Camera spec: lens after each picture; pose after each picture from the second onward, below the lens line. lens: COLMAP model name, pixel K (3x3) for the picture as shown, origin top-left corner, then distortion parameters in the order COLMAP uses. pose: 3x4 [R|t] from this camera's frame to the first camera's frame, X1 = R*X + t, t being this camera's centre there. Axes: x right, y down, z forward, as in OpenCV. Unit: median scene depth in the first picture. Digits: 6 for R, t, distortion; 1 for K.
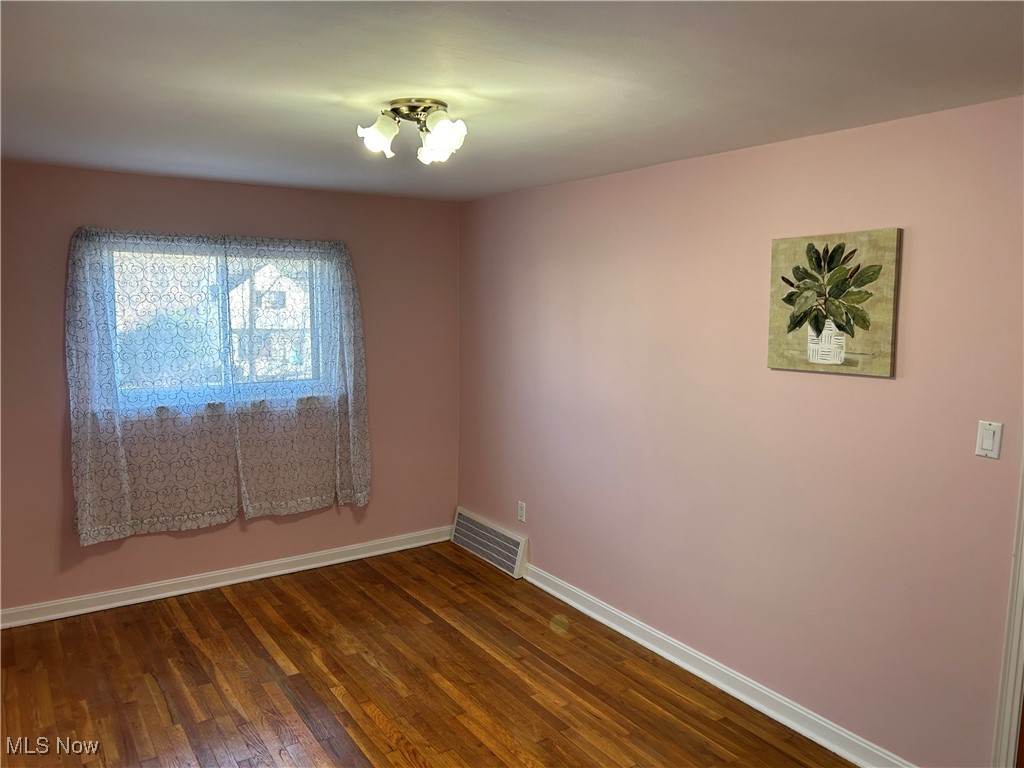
lens RADIAL K [[768.4, 0, 499.2], [0, 768.4, 388.9], [0, 0, 1]] dist [0.052799, -0.059808]
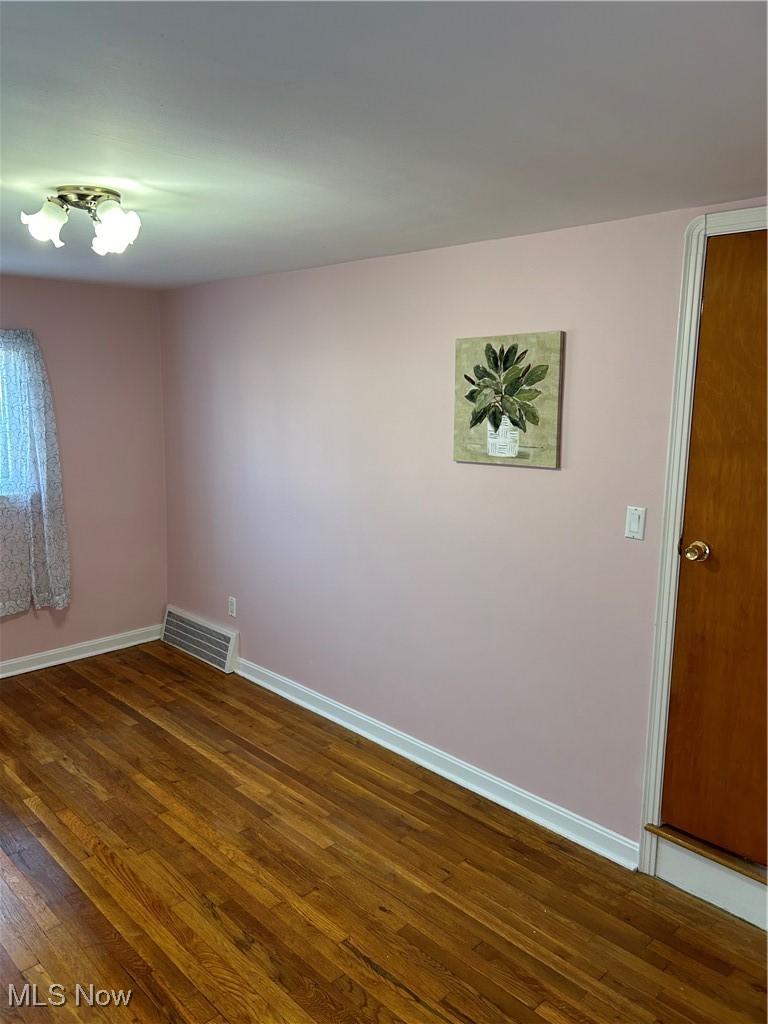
lens RADIAL K [[768.4, 0, 373.1], [0, 768.4, 503.7], [0, 0, 1]] dist [0.052799, -0.059808]
pose [[0.982510, -0.023506, 0.184723, 0.037205], [0.017750, 0.999306, 0.032753, -0.004444], [-0.185364, -0.028901, 0.982245, -0.016199]]
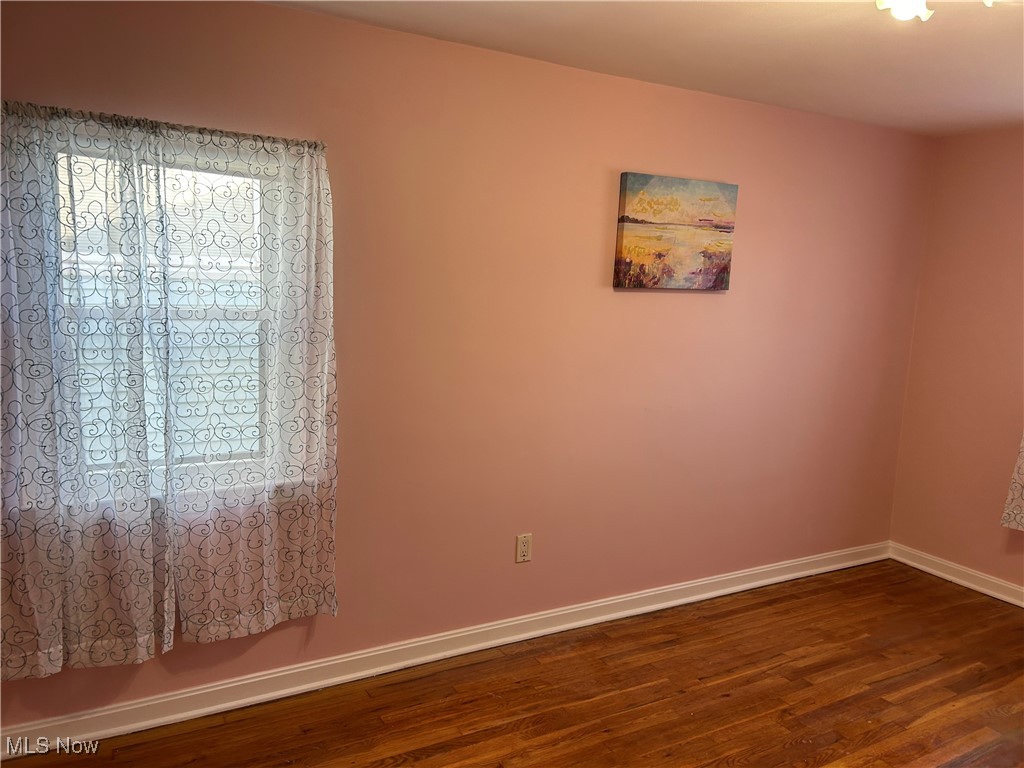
lens RADIAL K [[768.4, 0, 509.9], [0, 768.4, 384.5], [0, 0, 1]] dist [0.052799, -0.059808]
pose [[-0.071325, 0.120301, -0.990172, 0.458353], [-0.161436, 0.978220, 0.130477, 0.009462], [0.984302, 0.169155, -0.050350, 0.473654]]
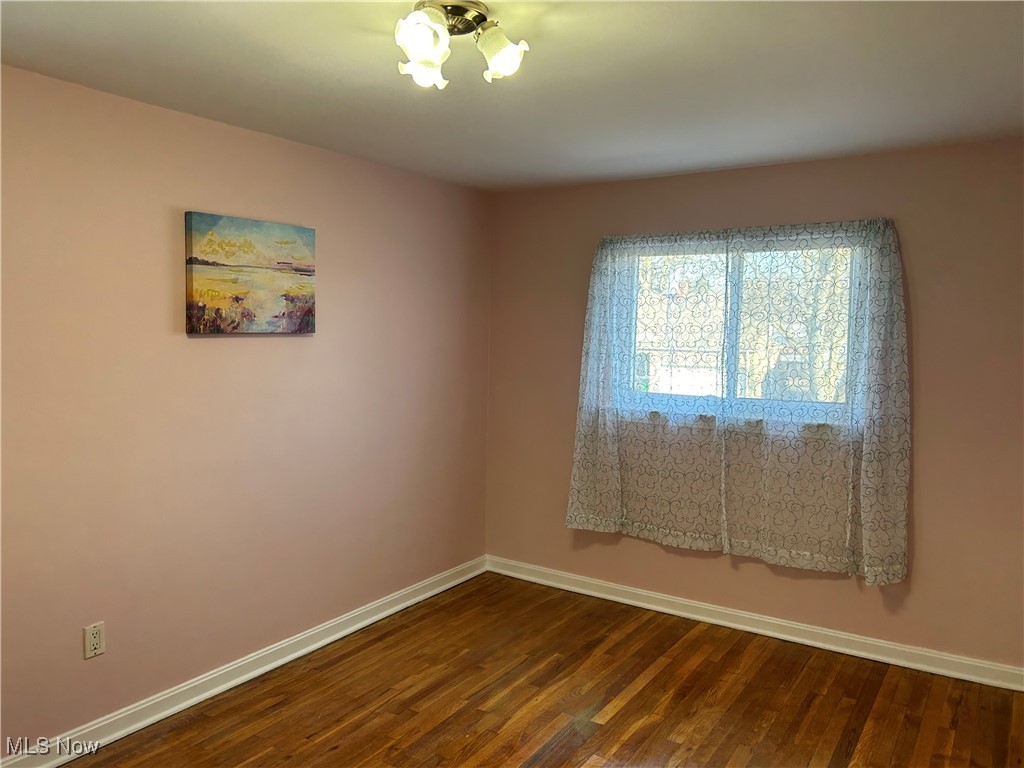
lens RADIAL K [[768.4, 0, 506.9], [0, 768.4, 386.7], [0, 0, 1]] dist [0.052799, -0.059808]
pose [[0.391877, 0.065274, -0.917699, 0.449345], [-0.119959, 0.992590, 0.019375, -0.005394], [0.912164, 0.102493, 0.396803, 0.519662]]
